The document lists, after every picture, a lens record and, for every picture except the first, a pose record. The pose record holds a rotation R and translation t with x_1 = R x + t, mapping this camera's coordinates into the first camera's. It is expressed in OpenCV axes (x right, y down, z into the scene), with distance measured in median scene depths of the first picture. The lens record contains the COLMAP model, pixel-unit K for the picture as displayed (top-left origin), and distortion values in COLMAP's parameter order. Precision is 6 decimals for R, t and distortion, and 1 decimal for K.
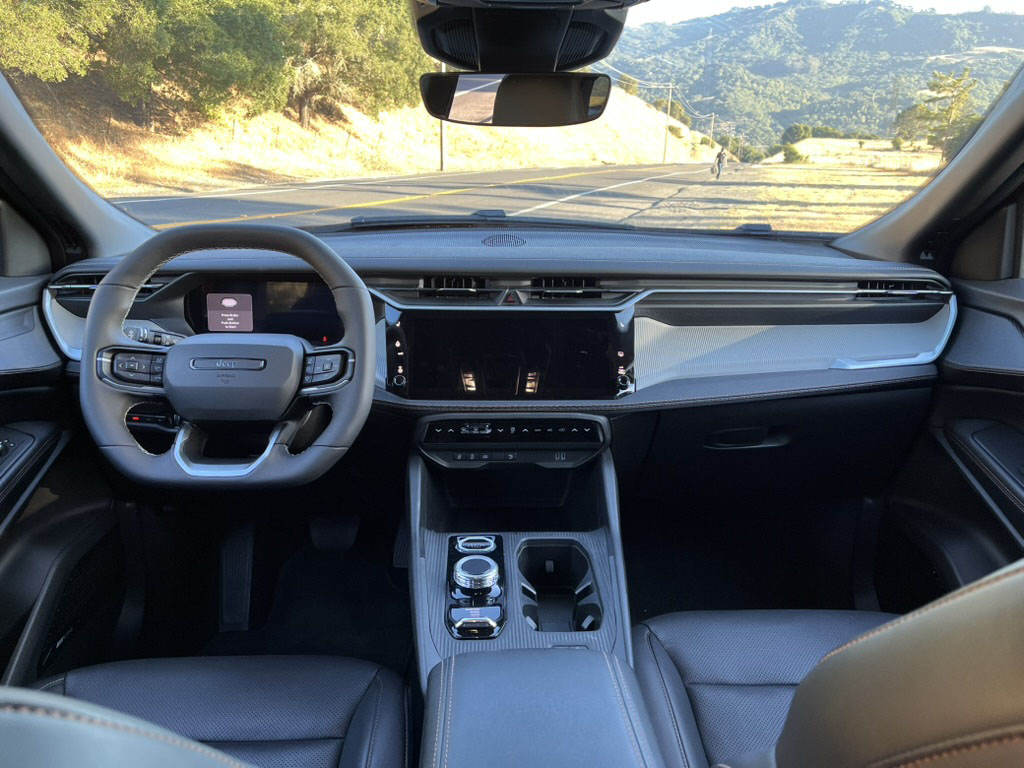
lens RADIAL K [[777.6, 0, 487.3], [0, 777.6, 384.6], [0, 0, 1]] dist [0.070747, -0.096931]
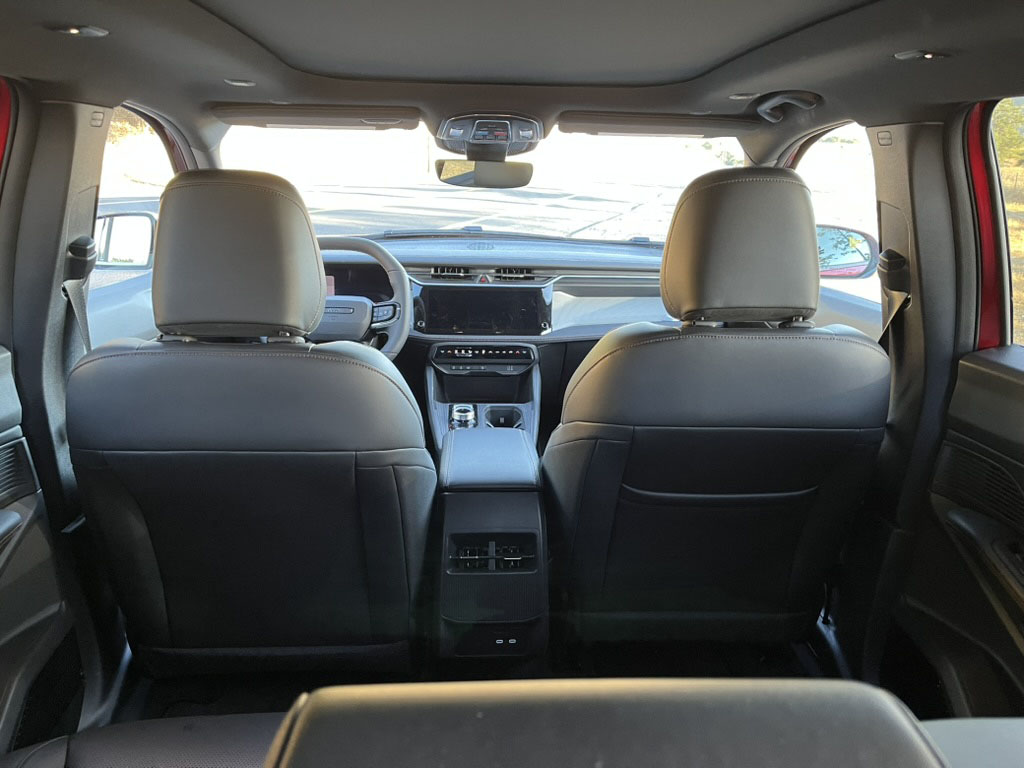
lens RADIAL K [[777.6, 0, 487.3], [0, 777.6, 384.6], [0, 0, 1]] dist [0.070747, -0.096931]
pose [[0.999765, 0.007682, 0.020249, 0.005373], [-0.007631, 0.999968, -0.002585, 0.137127], [-0.020268, 0.002430, 0.999792, -0.796244]]
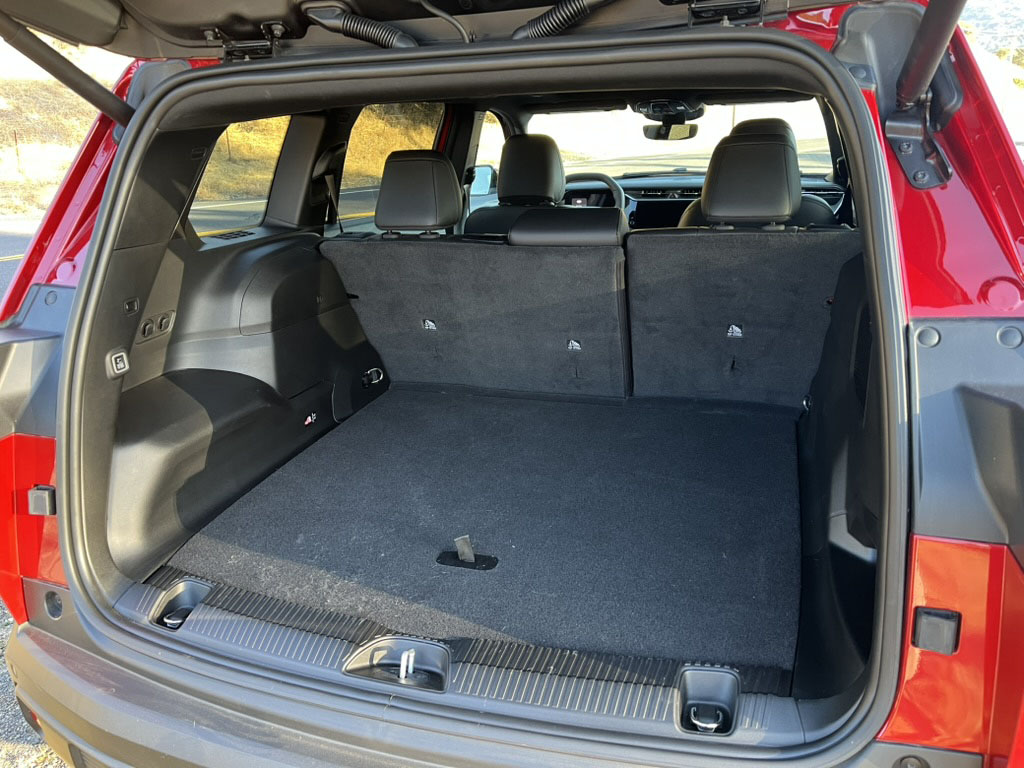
lens RADIAL K [[777.6, 0, 487.3], [0, 777.6, 384.6], [0, 0, 1]] dist [0.070747, -0.096931]
pose [[0.936236, 0.070380, -0.344250, 0.458955], [-0.060889, 0.997409, 0.038320, 0.548187], [0.346055, -0.014916, 0.938096, -2.113289]]
